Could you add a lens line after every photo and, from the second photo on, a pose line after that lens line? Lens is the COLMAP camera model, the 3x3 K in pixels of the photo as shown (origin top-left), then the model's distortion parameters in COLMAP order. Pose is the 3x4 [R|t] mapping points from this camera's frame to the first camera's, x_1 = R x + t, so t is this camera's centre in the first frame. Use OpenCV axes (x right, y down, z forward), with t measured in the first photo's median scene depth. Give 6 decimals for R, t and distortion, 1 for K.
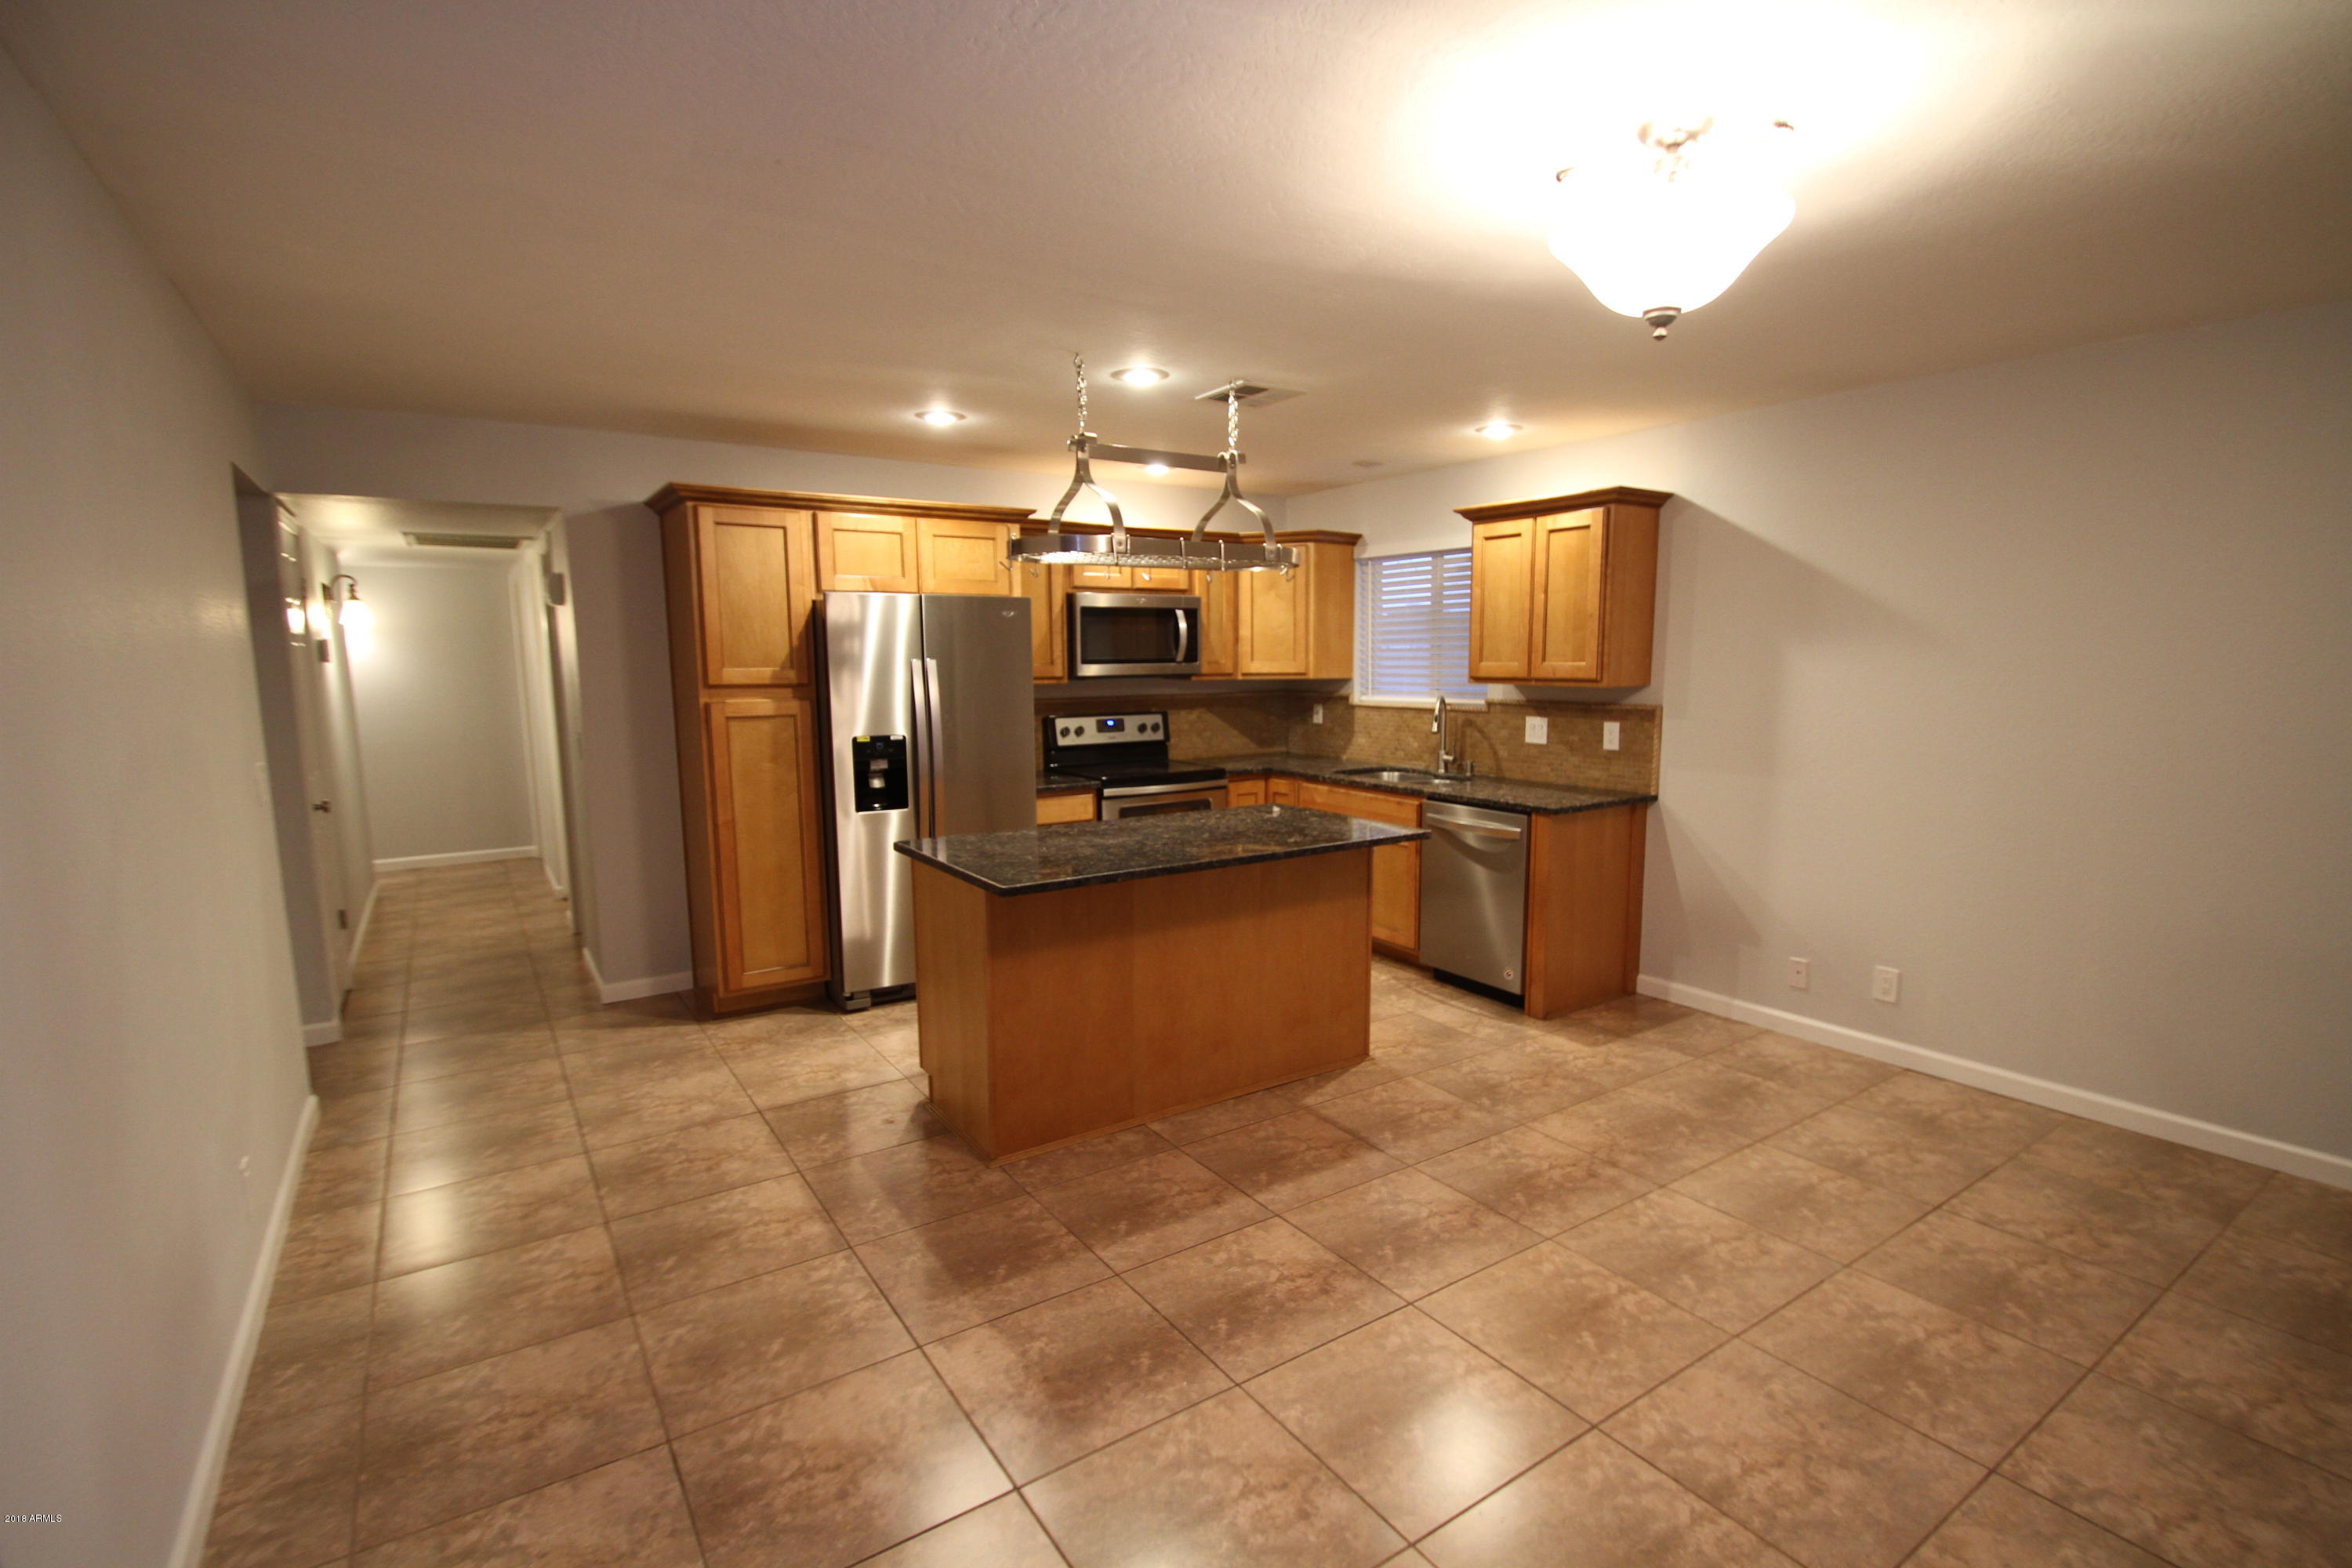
lens RADIAL K [[1094.1, 0, 1211.1], [0, 1094.1, 796.2], [0, 0, 1]] dist [0.003828, -0.021160]
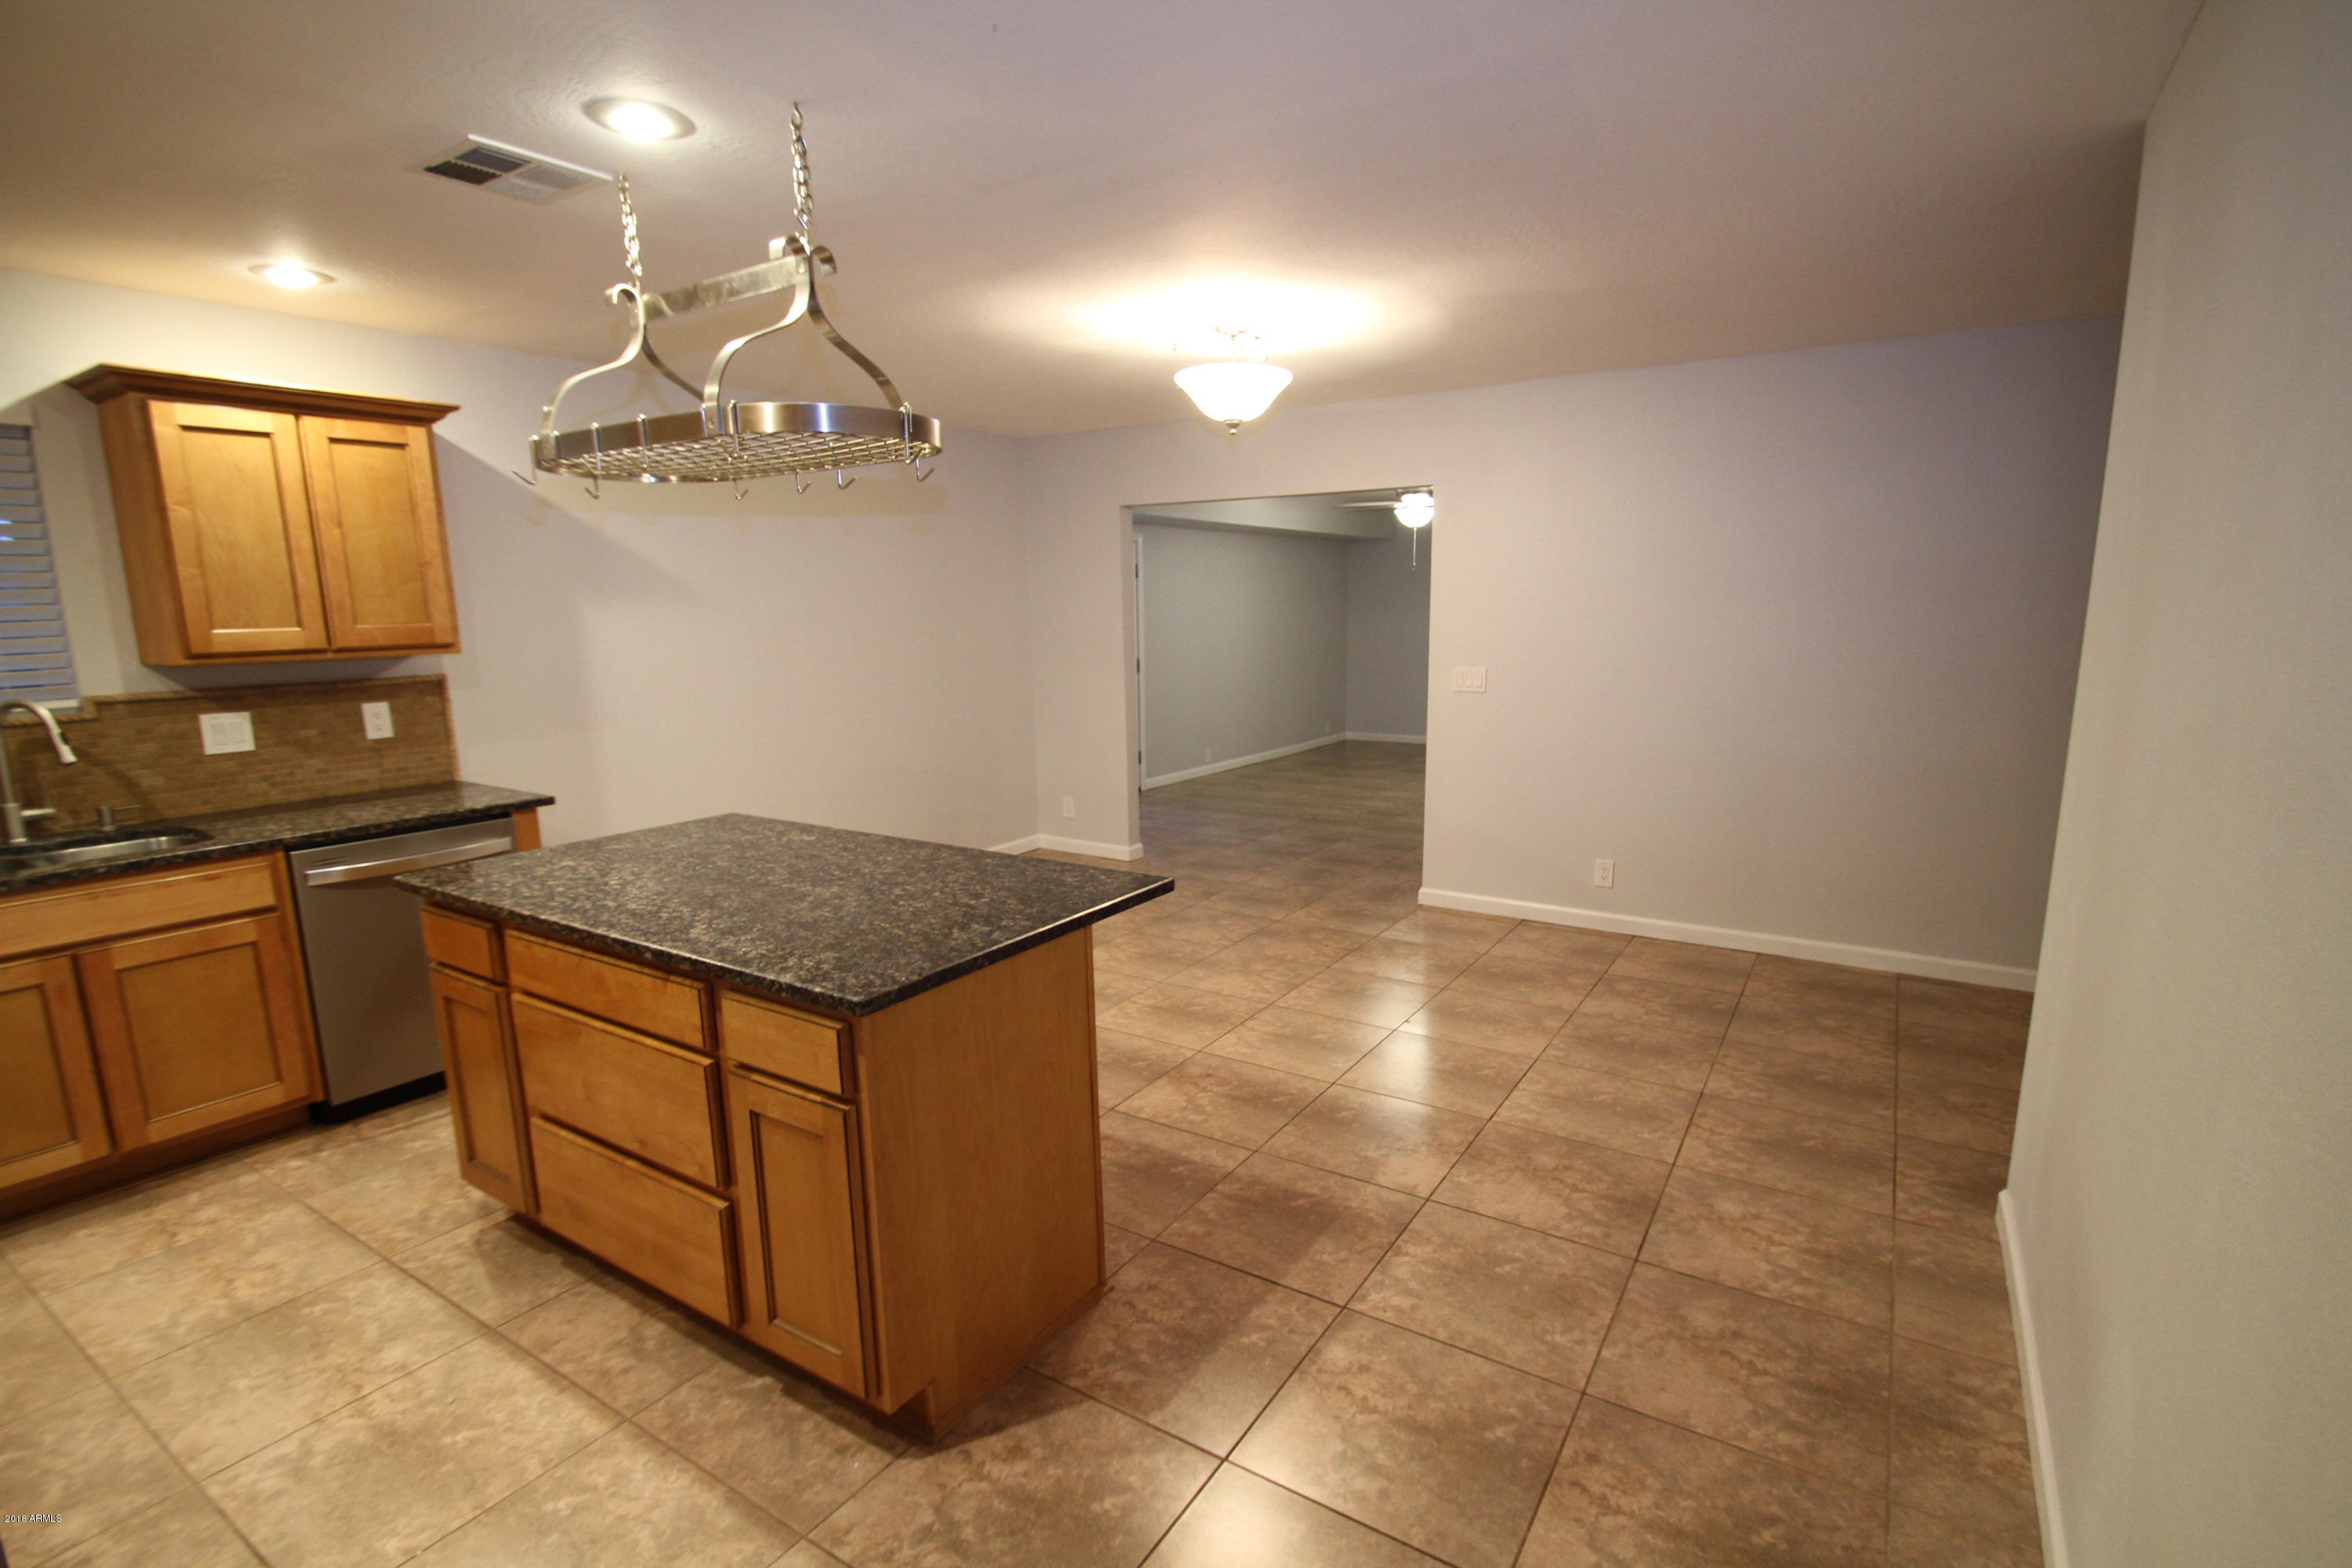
lens RADIAL K [[1094.1, 0, 1211.1], [0, 1094.1, 796.2], [0, 0, 1]] dist [0.003828, -0.021160]
pose [[-0.400861, -0.151513, 0.903523, -1.048945], [0.131947, 0.966399, 0.220597, -0.175181], [-0.906587, 0.207646, -0.367400, 1.401265]]
